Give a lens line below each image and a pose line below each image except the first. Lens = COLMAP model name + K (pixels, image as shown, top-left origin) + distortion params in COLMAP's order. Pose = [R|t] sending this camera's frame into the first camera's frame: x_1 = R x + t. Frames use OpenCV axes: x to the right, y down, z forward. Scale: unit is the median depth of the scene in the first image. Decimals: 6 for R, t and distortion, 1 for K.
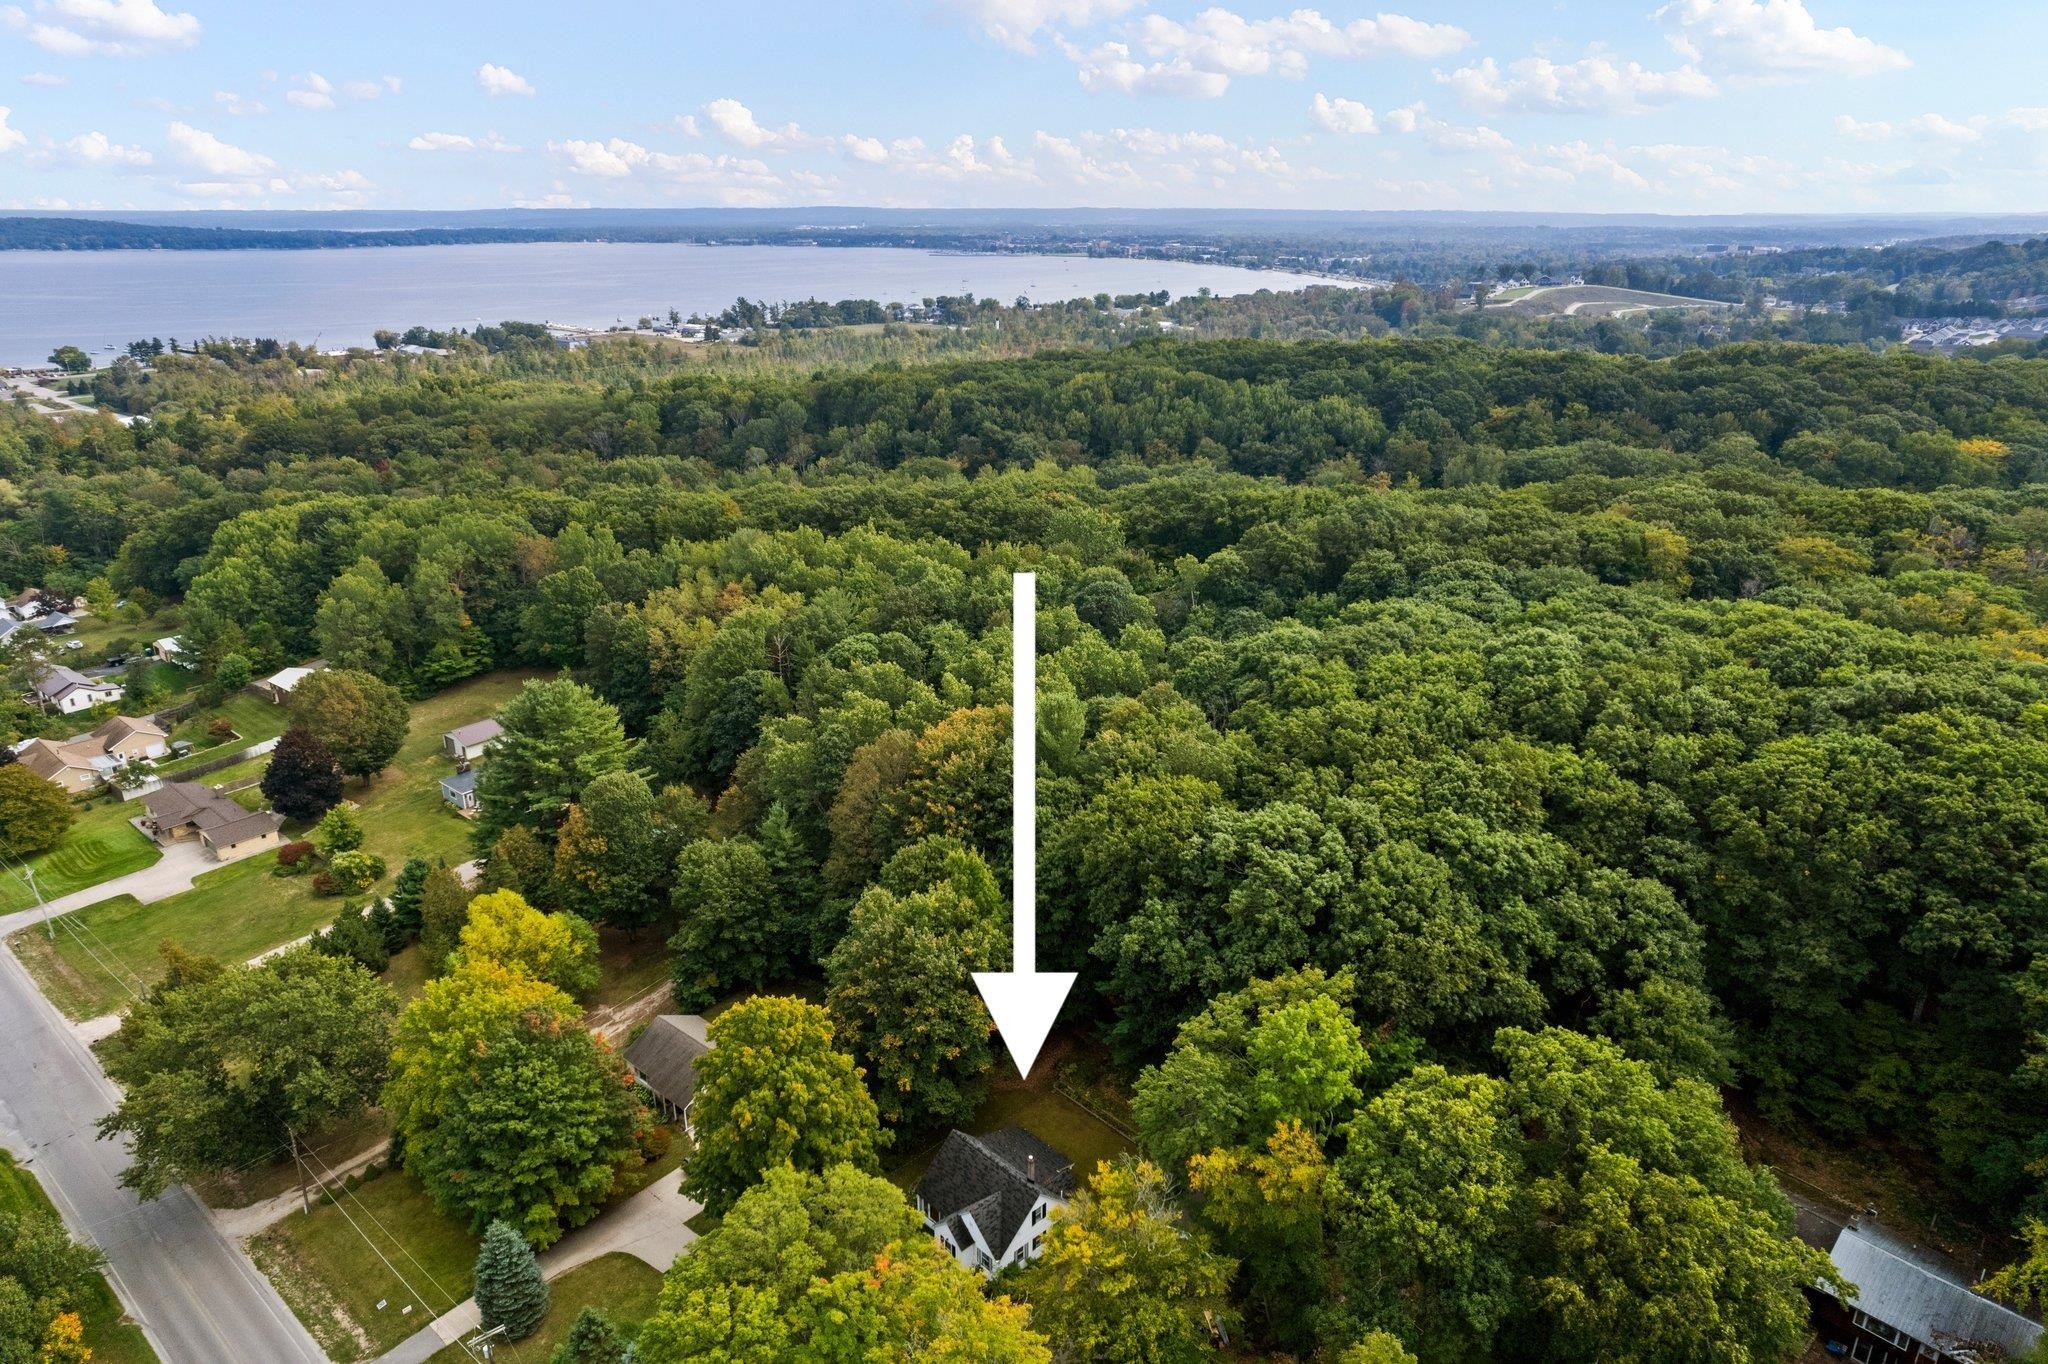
lens RADIAL K [[1307.5, 0, 1024.0], [0, 1307.5, 682.0], [0, 0, 1]] dist [-0.042228, 0.000541]
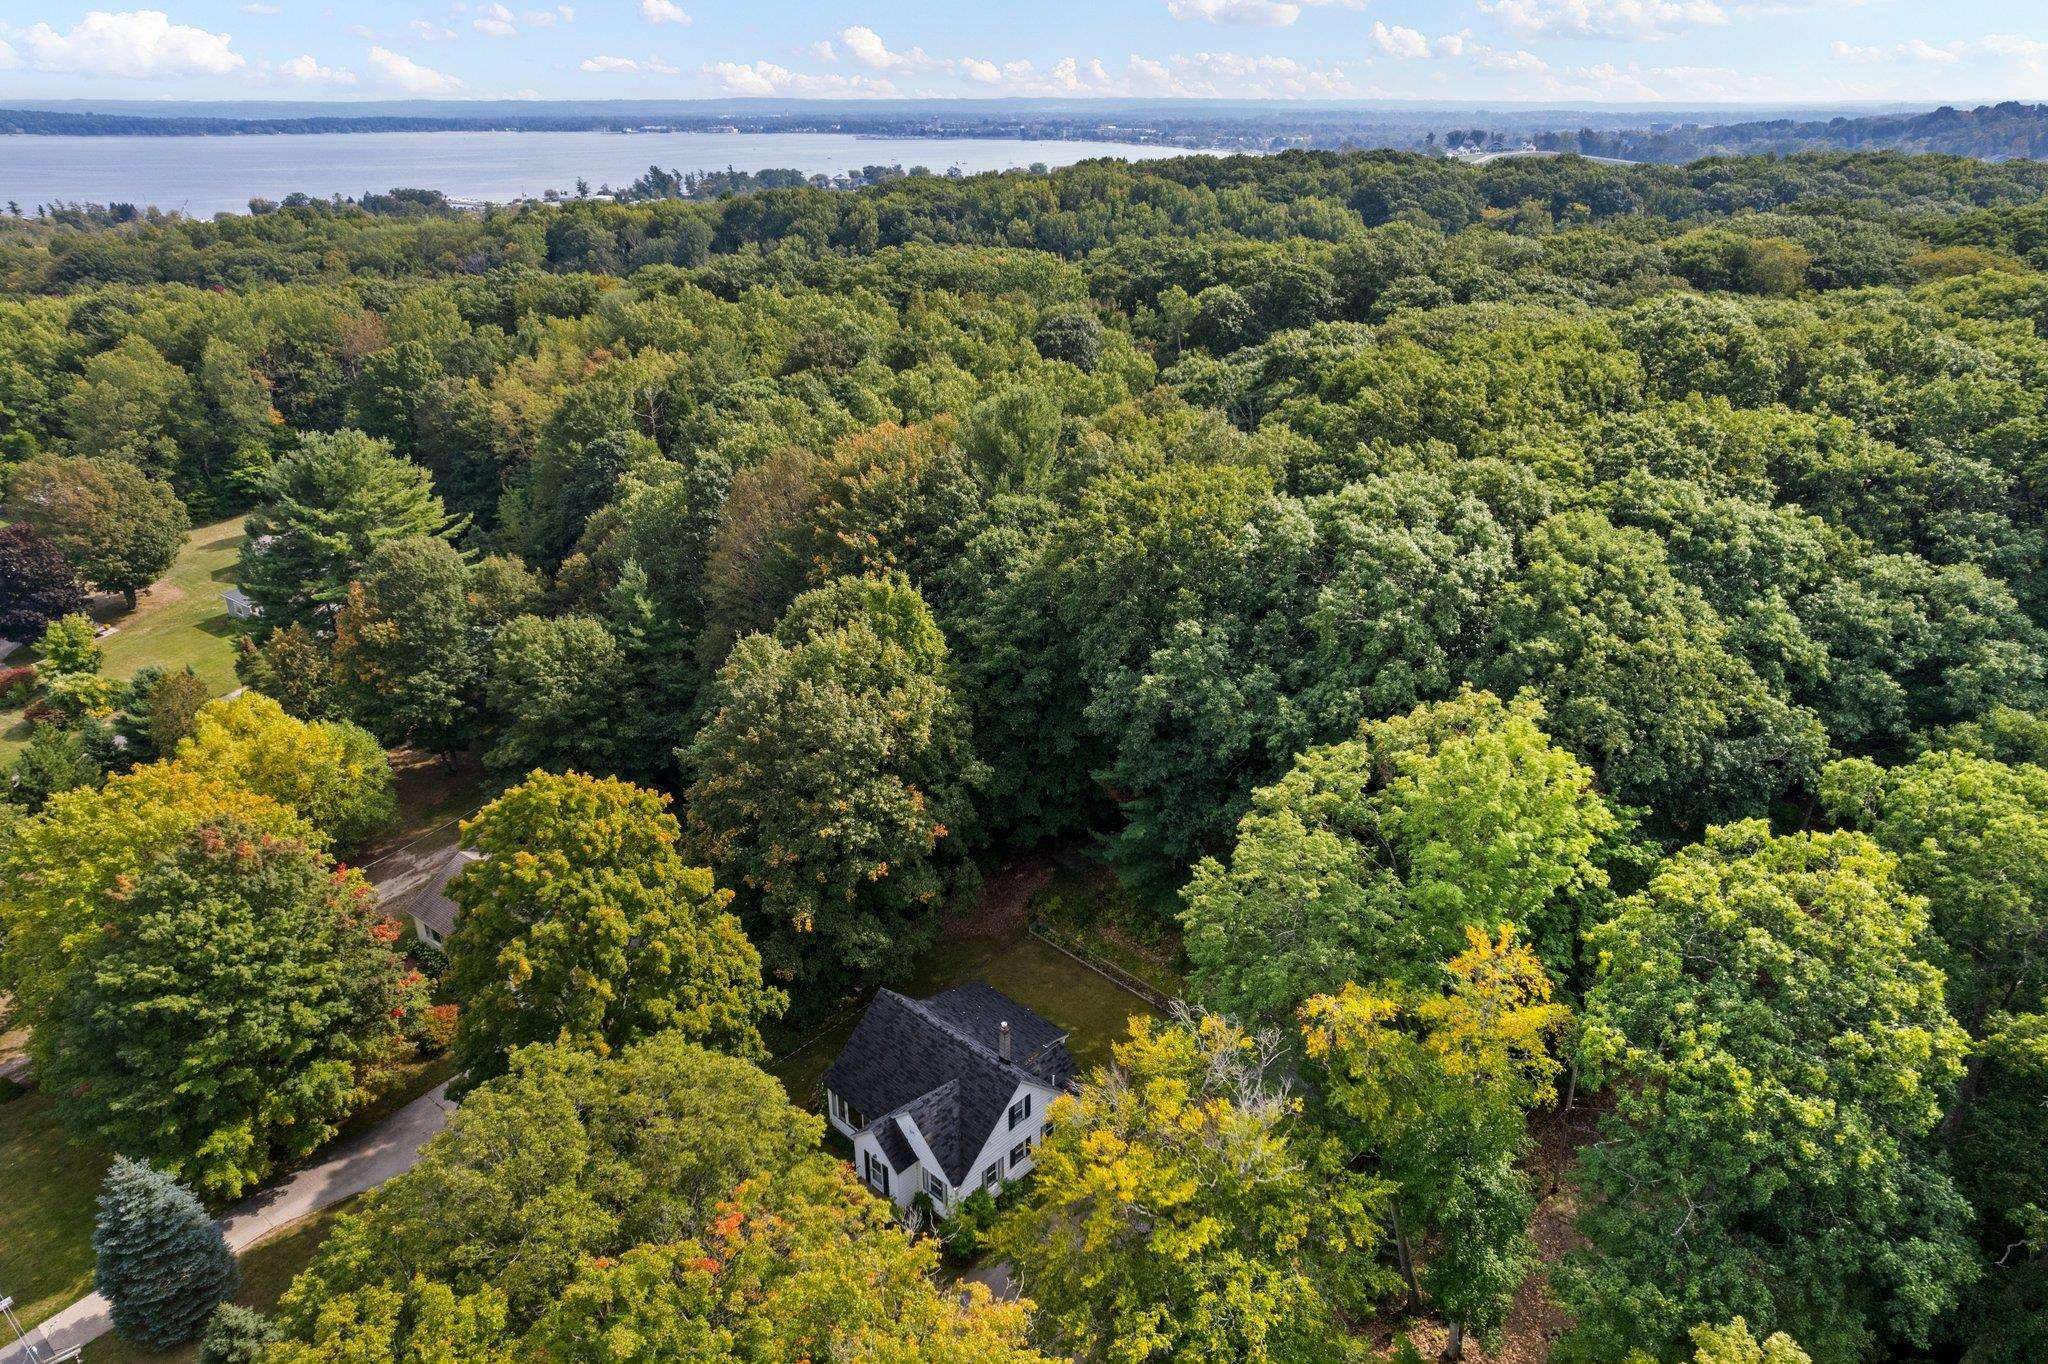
lens RADIAL K [[1296.0, 0, 1024.0], [0, 1296.0, 682.0], [0, 0, 1]] dist [-0.058017, 0.054611]
pose [[0.998729, -0.021505, 0.045591, -0.010109], [0.018316, 0.997432, 0.069231, 0.154251], [-0.046962, -0.068308, 0.996558, 0.380514]]
